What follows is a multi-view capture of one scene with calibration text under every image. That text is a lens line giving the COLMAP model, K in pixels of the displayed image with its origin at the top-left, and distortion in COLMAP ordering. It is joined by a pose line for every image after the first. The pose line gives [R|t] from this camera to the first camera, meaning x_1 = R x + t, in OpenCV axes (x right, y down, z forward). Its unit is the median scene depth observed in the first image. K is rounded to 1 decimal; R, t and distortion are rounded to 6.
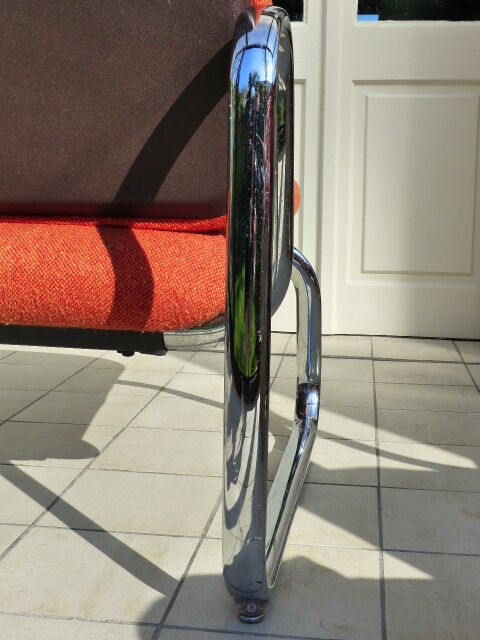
lens RADIAL K [[849.3, 0, 254.7], [0, 849.3, 329.1], [0, 0, 1]] dist [-0.029952, 0.000000]
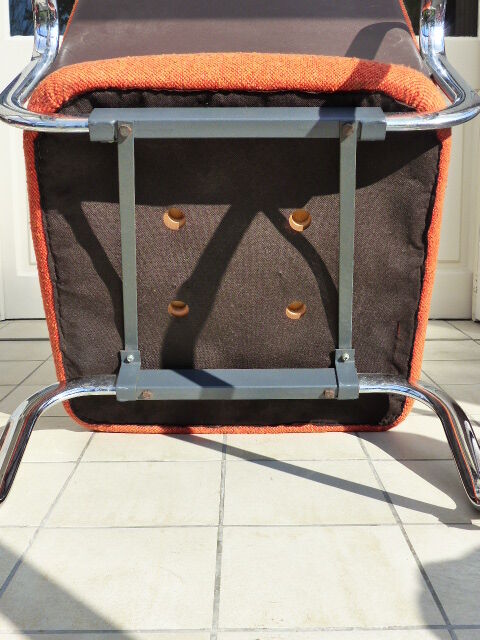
lens RADIAL K [[716.9, 0, 248.3], [0, 716.9, 332.8], [0, 0, 1]] dist [-0.059643, 0.000000]
pose [[0.989234, -0.041805, 0.140242, -0.278774], [0.039011, 0.998983, 0.022615, -0.003183], [-0.141045, -0.016900, 0.989859, 0.163983]]
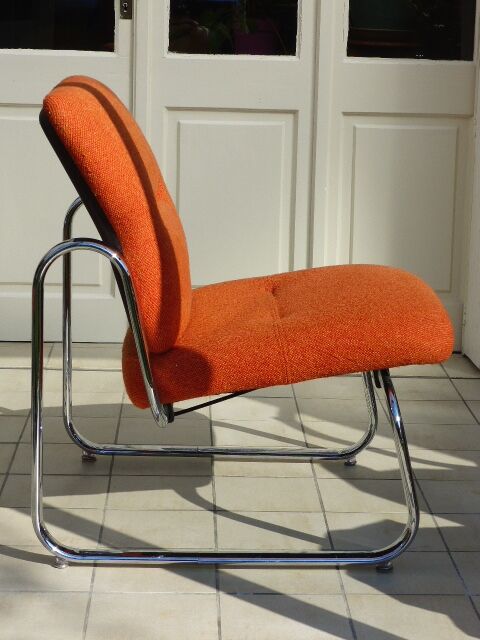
lens RADIAL K [[1565.3, 0, 241.5], [0, 1565.3, 318.3], [0, 0, 1]] dist [-0.062299, 0.000000]
pose [[0.985938, -0.020654, 0.165833, -0.572726], [0.013093, 0.998830, 0.046559, -0.217905], [-0.166601, -0.043733, 0.985054, -1.553092]]
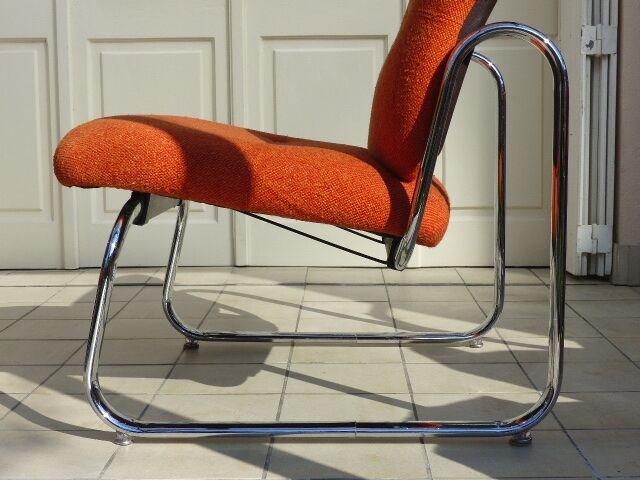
lens RADIAL K [[1068.7, 0, 316.5], [0, 1068.7, 246.7], [0, 0, 1]] dist [-0.057885, 0.000000]
pose [[0.993832, -0.035408, 0.105092, -0.316805], [0.040371, 0.998149, -0.045481, 0.064922], [-0.103287, 0.049443, 0.993422, -0.594733]]
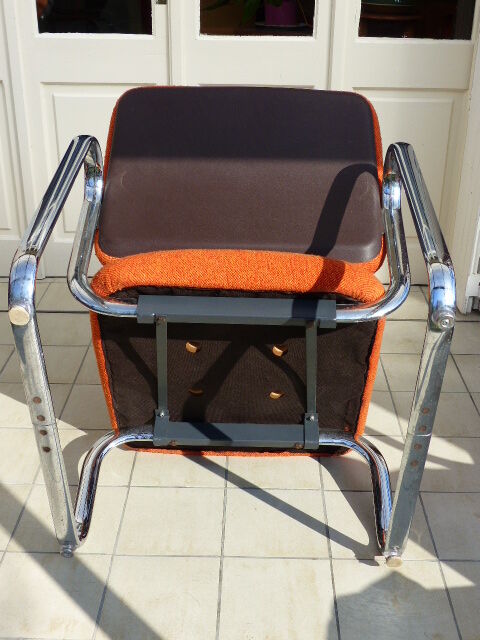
lens RADIAL K [[762.2, 0, 246.4], [0, 762.2, 322.4], [0, 0, 1]] dist [-0.051793, 0.000000]
pose [[0.992873, -0.052614, 0.106930, -0.287251], [0.018184, 0.953642, 0.300394, -0.509553], [-0.117778, -0.296308, 0.947803, -0.188003]]
